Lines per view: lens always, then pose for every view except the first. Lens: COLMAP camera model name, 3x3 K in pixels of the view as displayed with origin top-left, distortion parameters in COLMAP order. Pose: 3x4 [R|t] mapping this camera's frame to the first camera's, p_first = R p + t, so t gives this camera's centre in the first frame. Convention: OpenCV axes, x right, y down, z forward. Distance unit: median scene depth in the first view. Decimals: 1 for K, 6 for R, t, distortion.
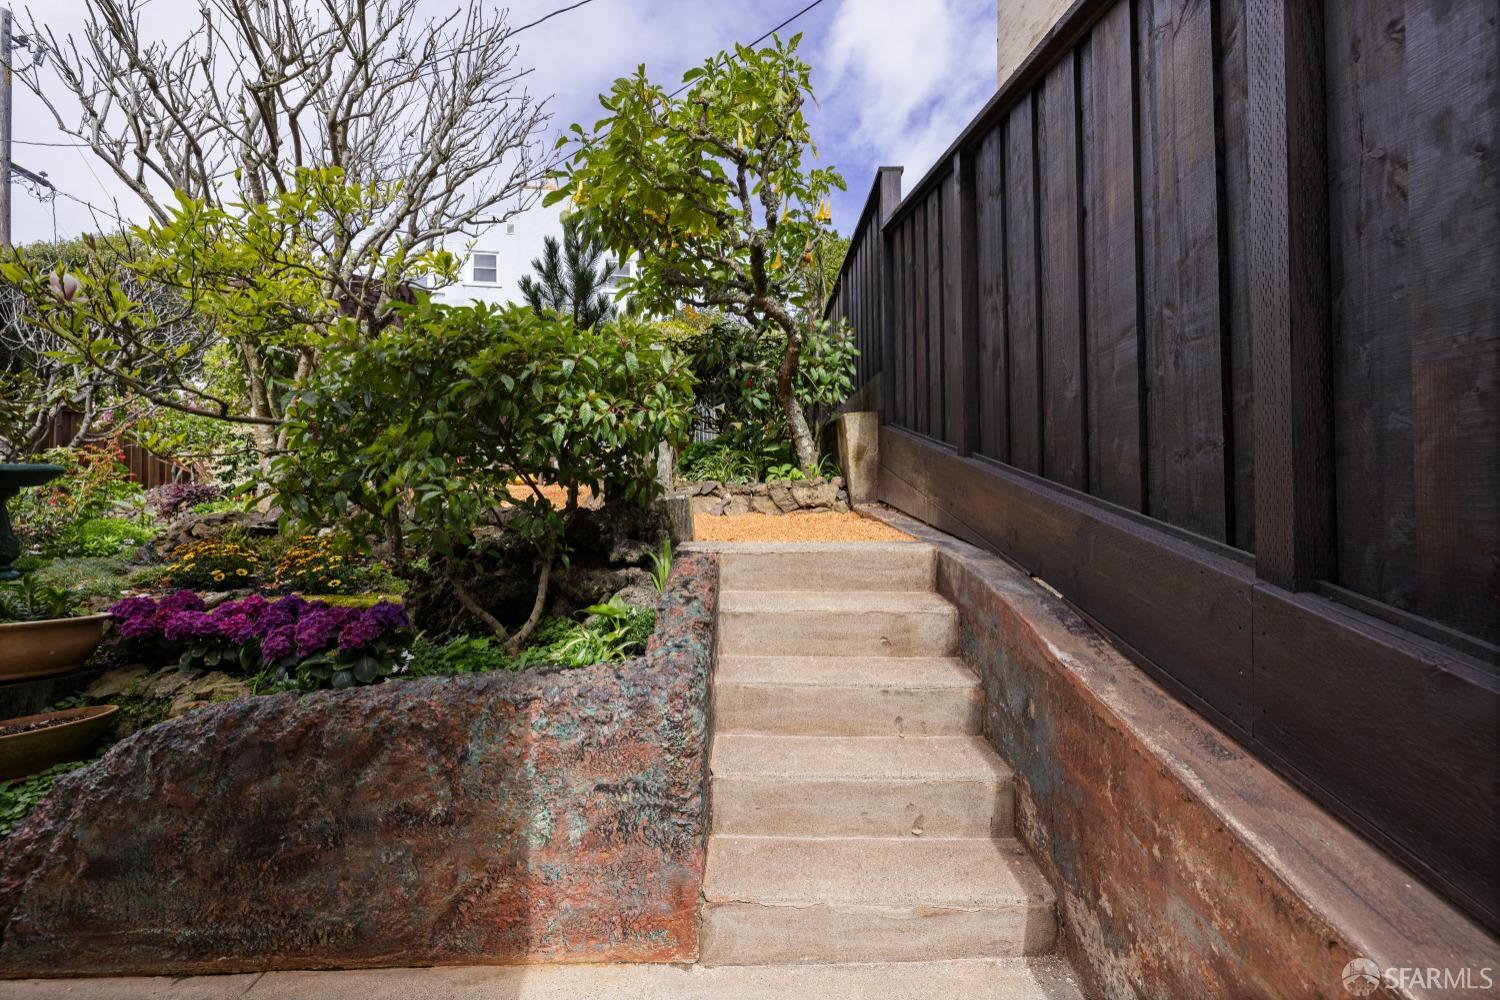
lens RADIAL K [[629.9, 0, 744.8], [0, 629.9, 494.5], [0, 0, 1]] dist [-0.001398, -0.000232]
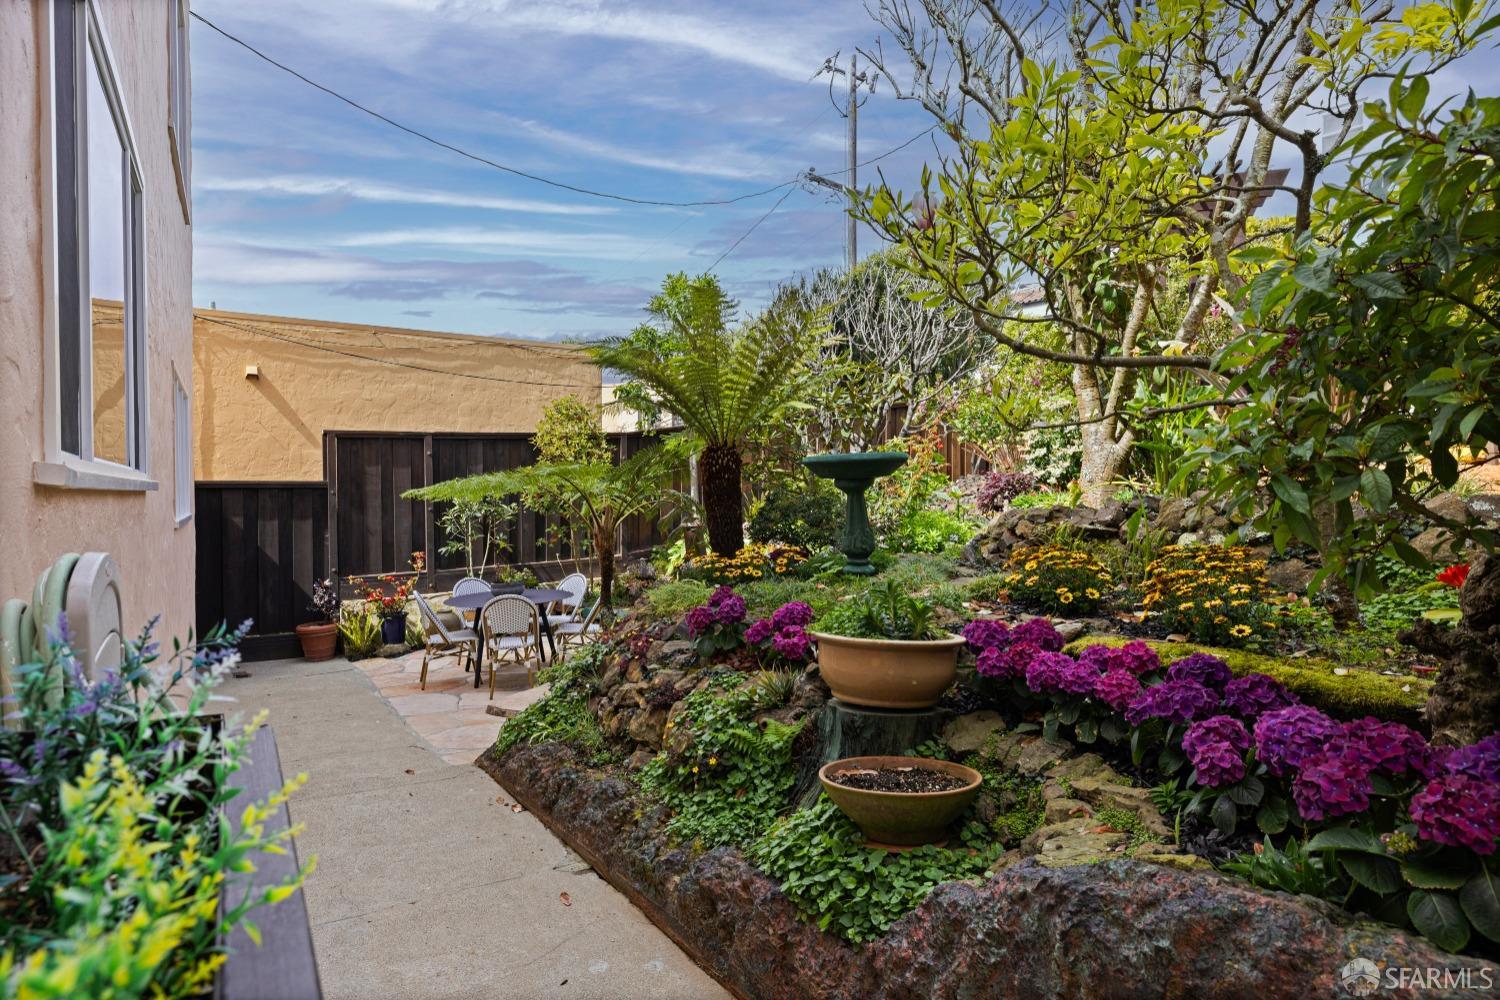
lens RADIAL K [[805.5, 0, 750.0], [0, 805.5, 500.0], [0, 0, 1]] dist [-0.001129, -0.000105]
pose [[0.547288, 0.008634, -0.836900, -0.212355], [0.006311, 0.999876, 0.014443, 0.003509], [0.836920, -0.013186, 0.547166, 0.158485]]
